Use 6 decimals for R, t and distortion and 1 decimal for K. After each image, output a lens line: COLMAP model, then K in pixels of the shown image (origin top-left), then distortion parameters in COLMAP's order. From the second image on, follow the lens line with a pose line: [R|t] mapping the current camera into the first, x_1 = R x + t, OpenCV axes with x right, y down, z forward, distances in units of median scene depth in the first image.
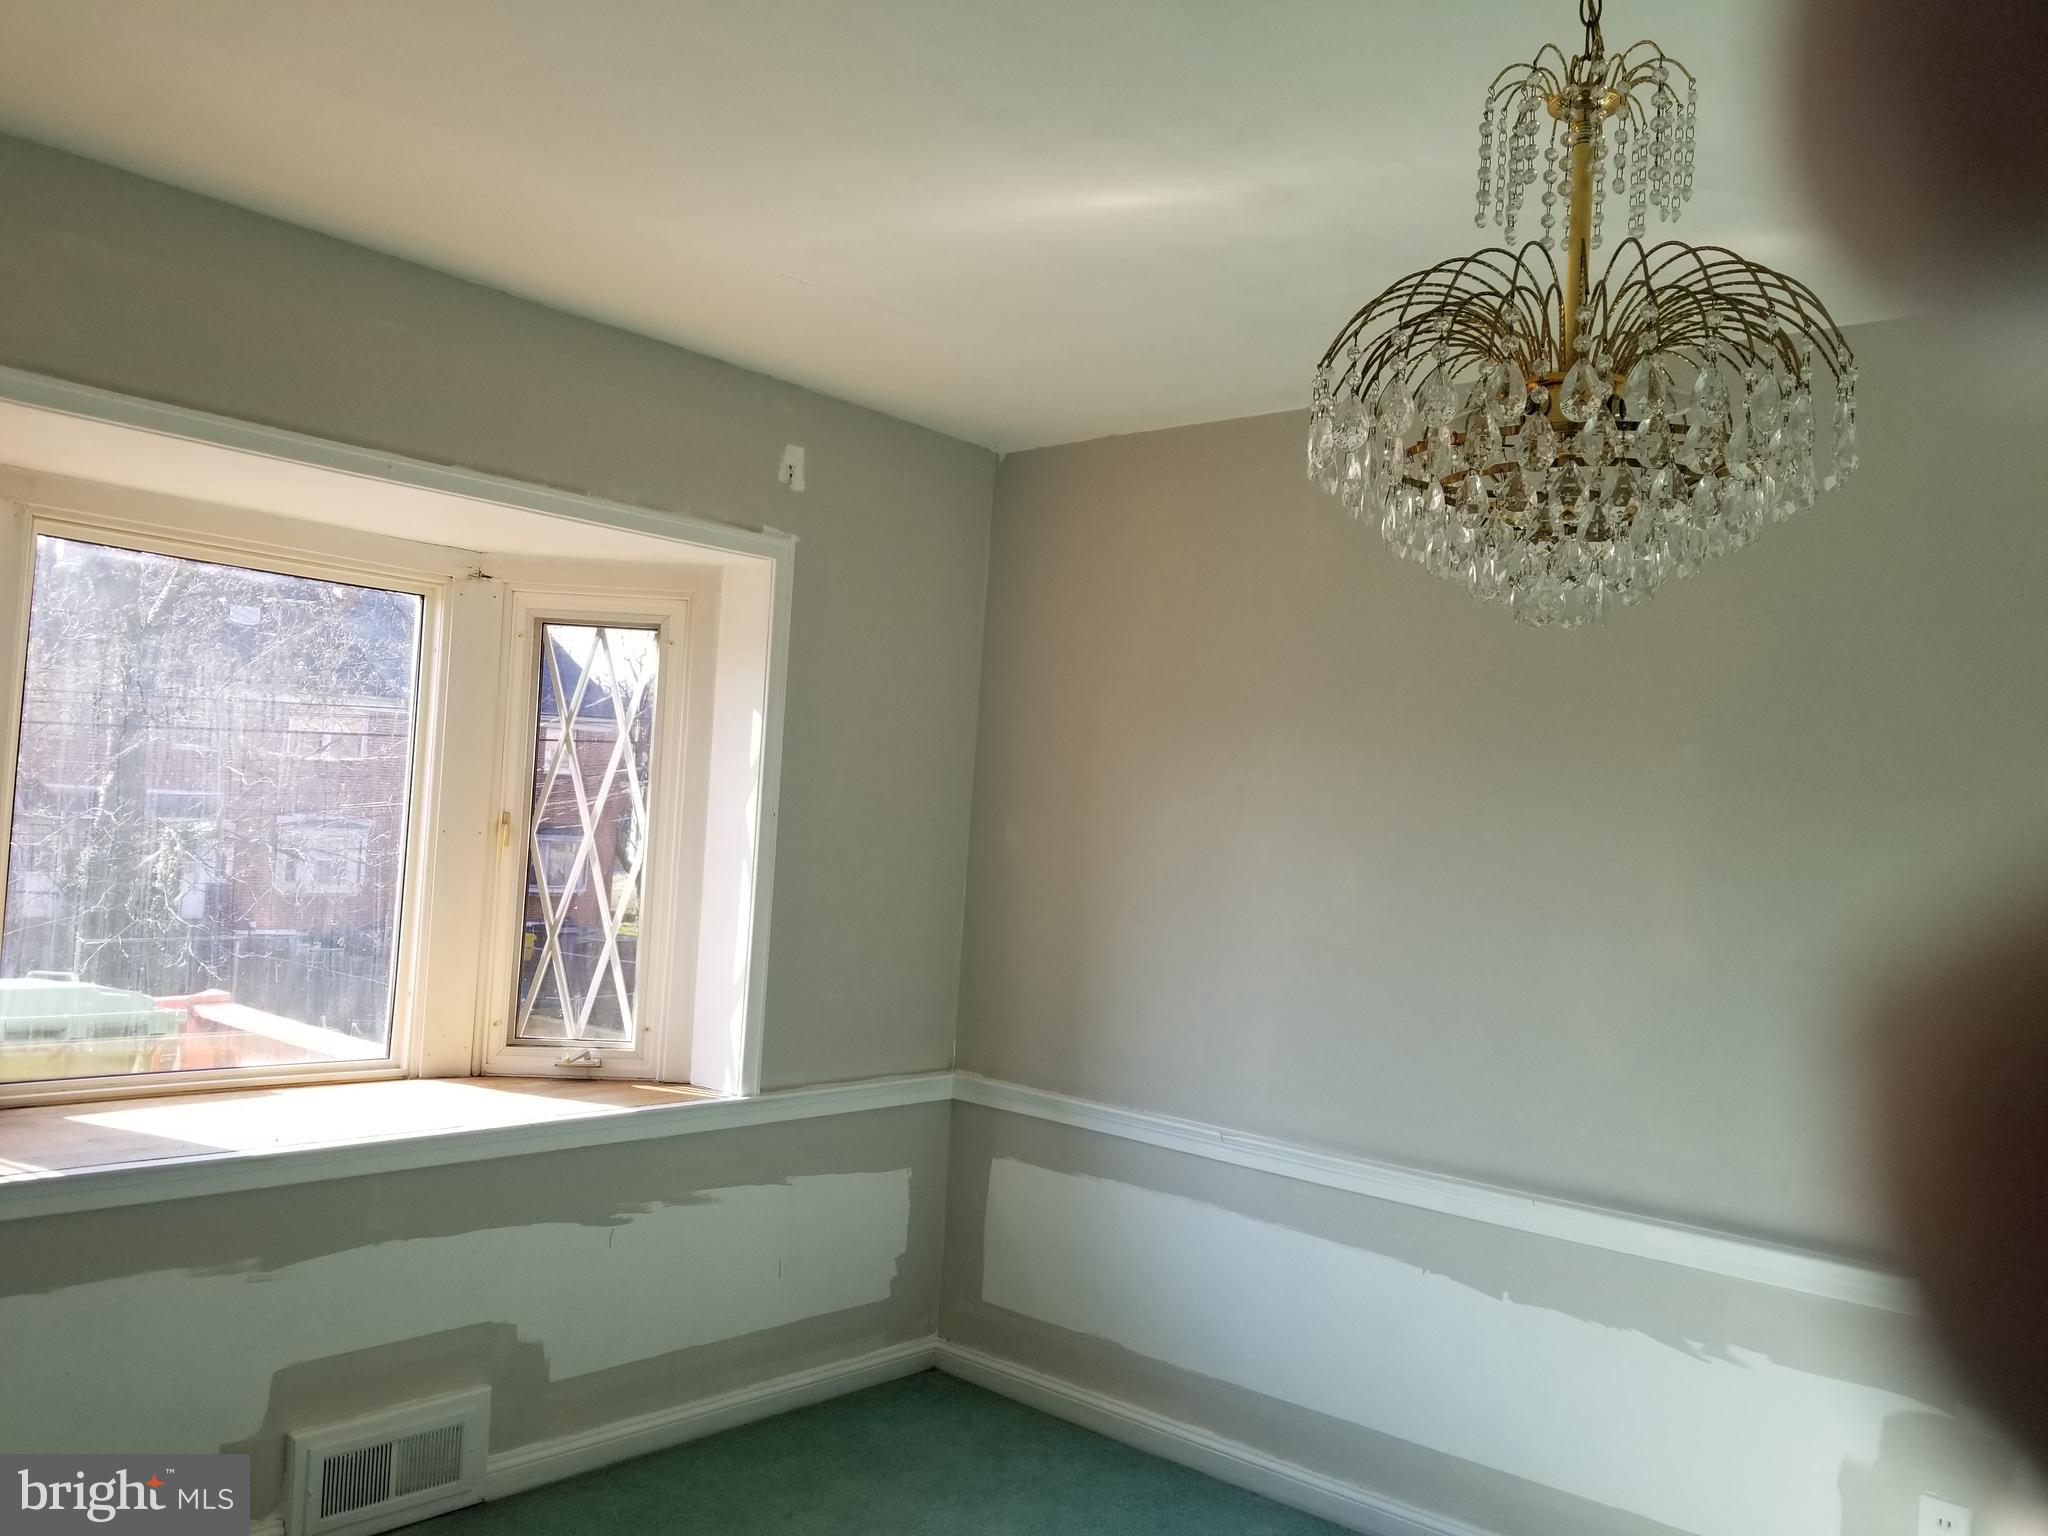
lens RADIAL K [[1591.1, 0, 977.8], [0, 1591.1, 782.7], [0, 0, 1]] dist [0.081341, -0.127648]
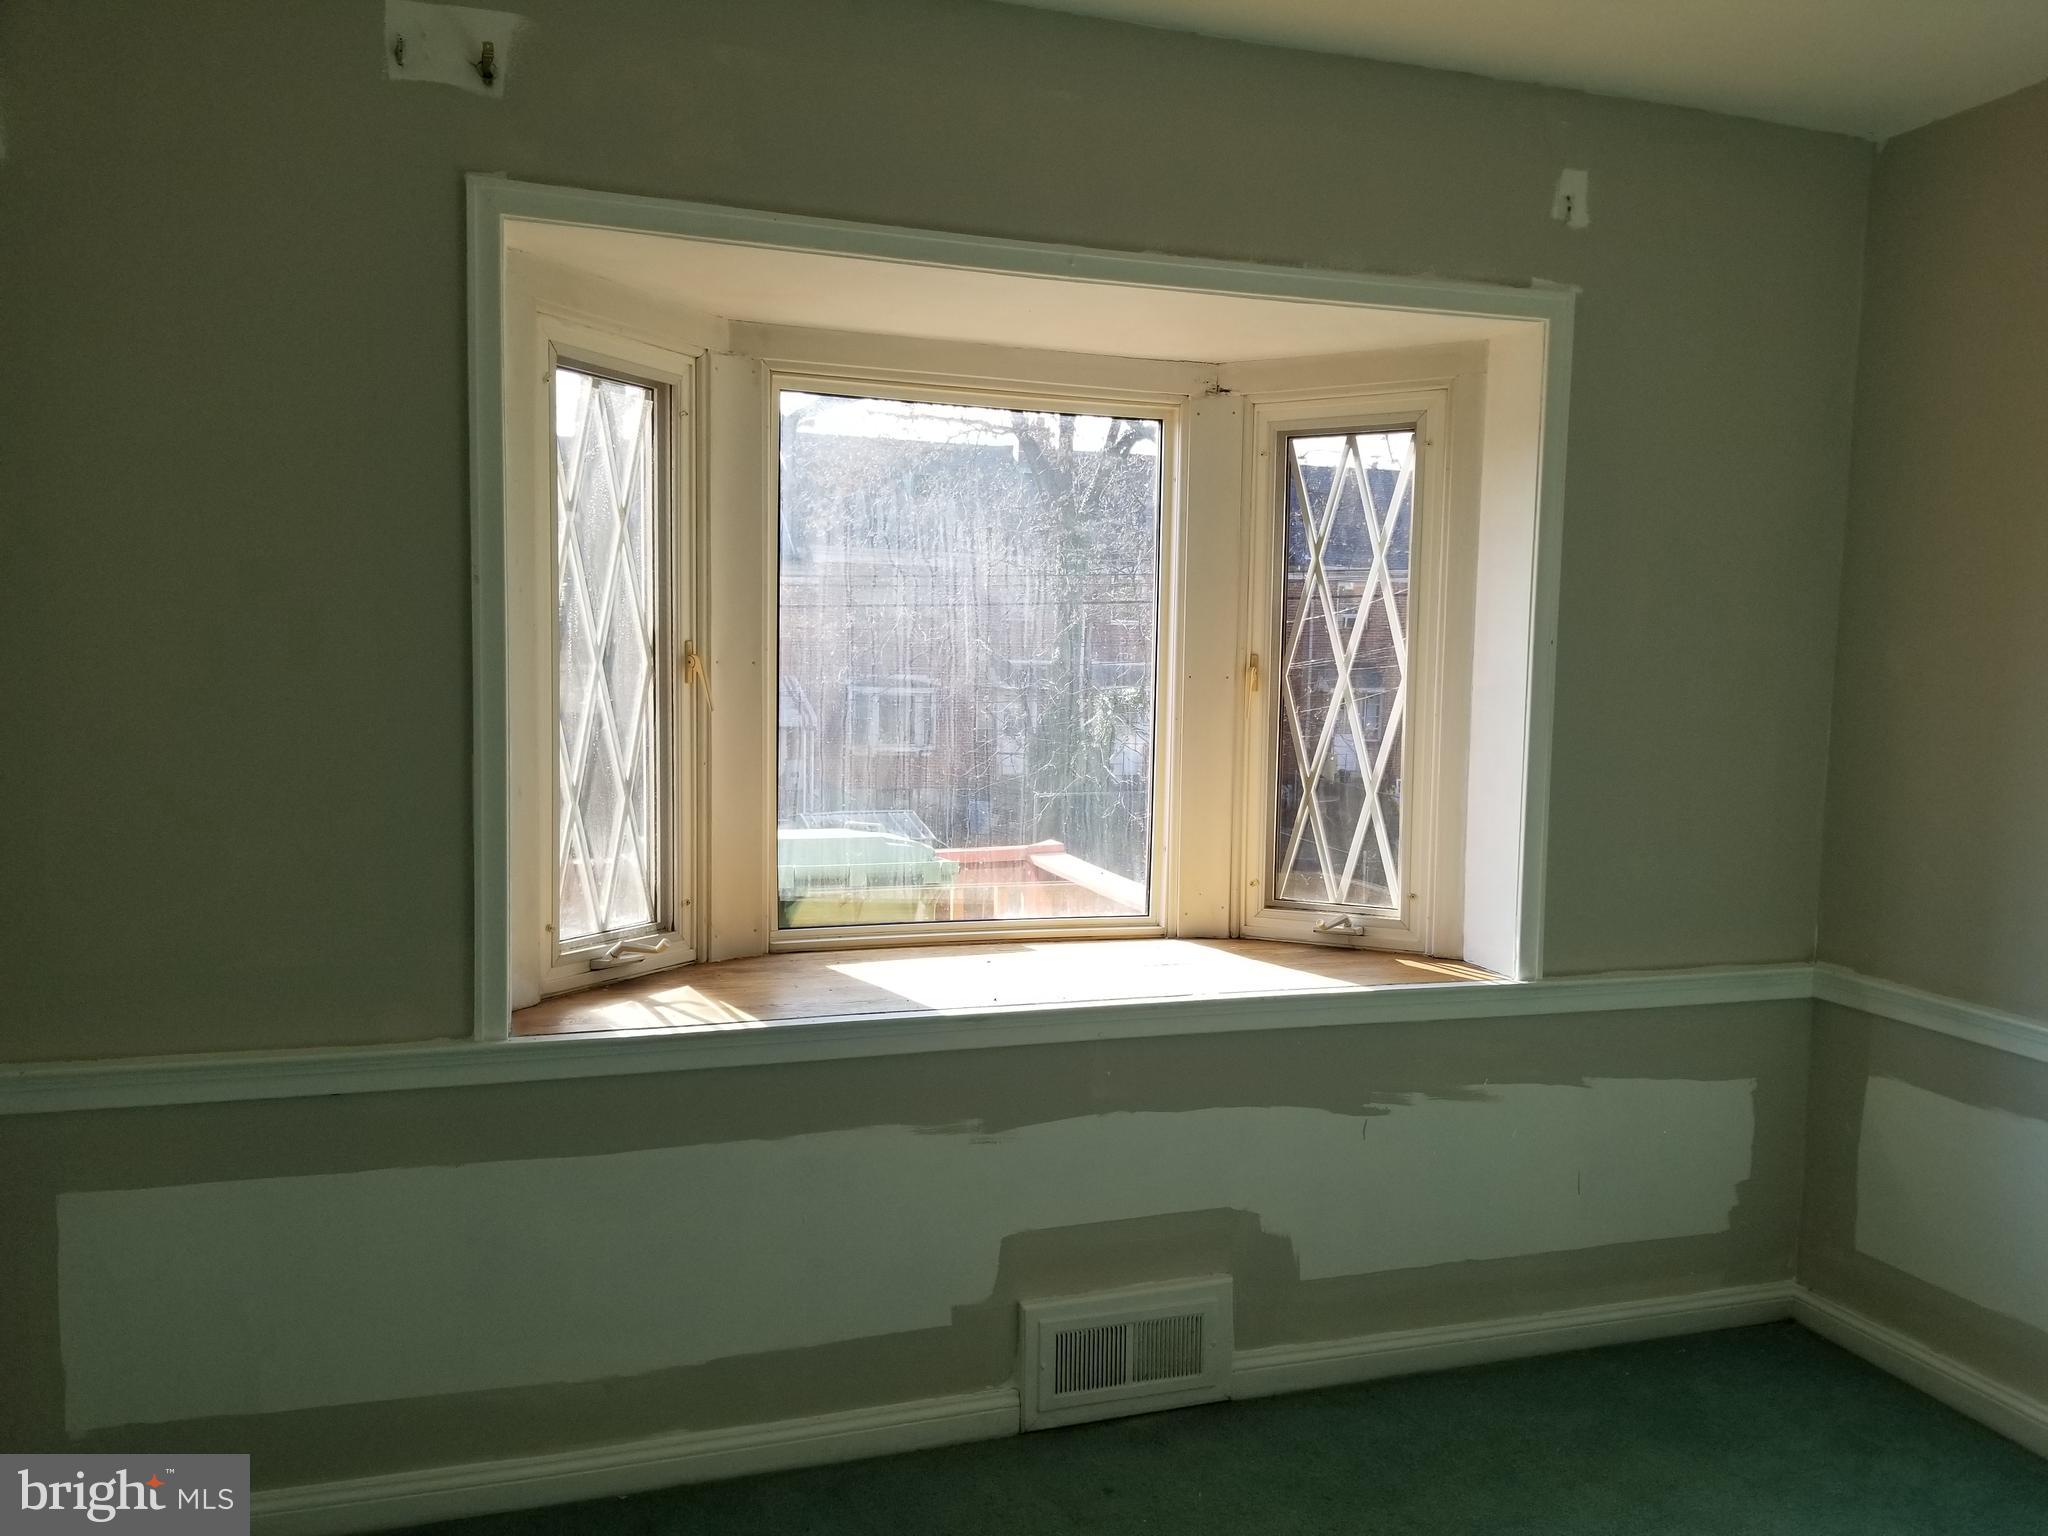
lens RADIAL K [[1591.1, 0, 1077.6], [0, 1591.1, 785.2], [0, 0, 1]] dist [0.081341, -0.127648]
pose [[0.882176, -0.000578, -0.470920, 0.043851], [0.044025, 0.995721, 0.081251, 0.016160], [0.468858, -0.092410, 0.878426, 0.163856]]
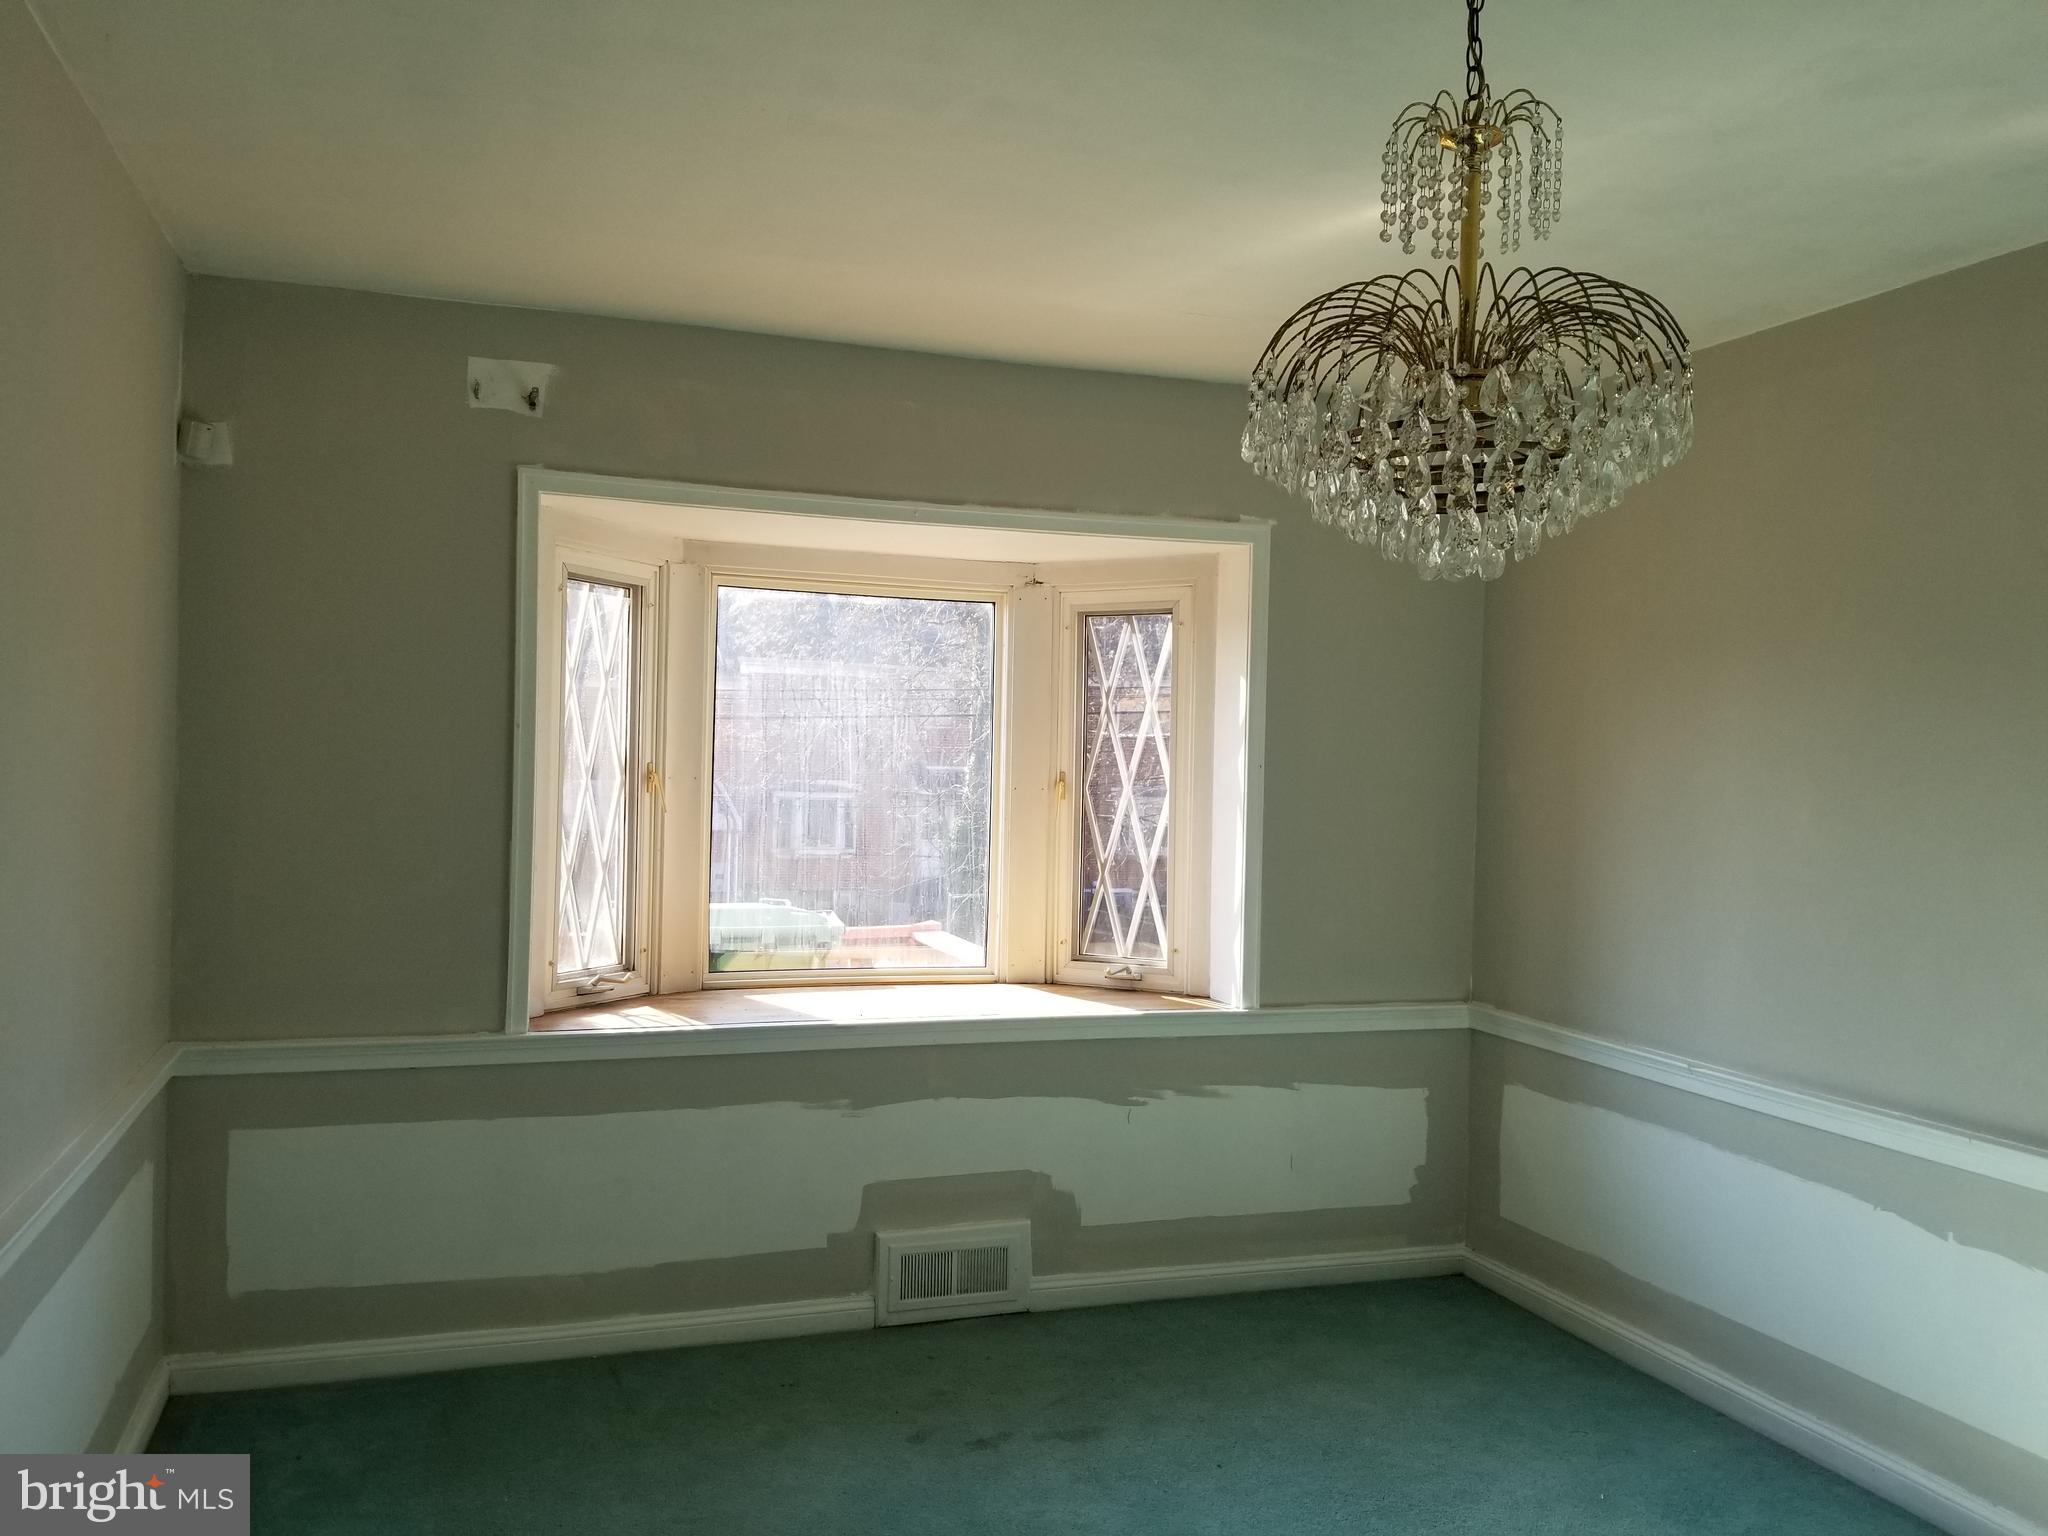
lens RADIAL K [[1591.1, 0, 992.6], [0, 1591.1, 777.4], [0, 0, 1]] dist [0.081341, -0.127648]
pose [[0.878407, -0.029697, -0.476990, 0.254513], [0.039656, 0.999155, 0.010823, 0.007832], [0.476265, -0.028423, 0.878842, -0.104807]]
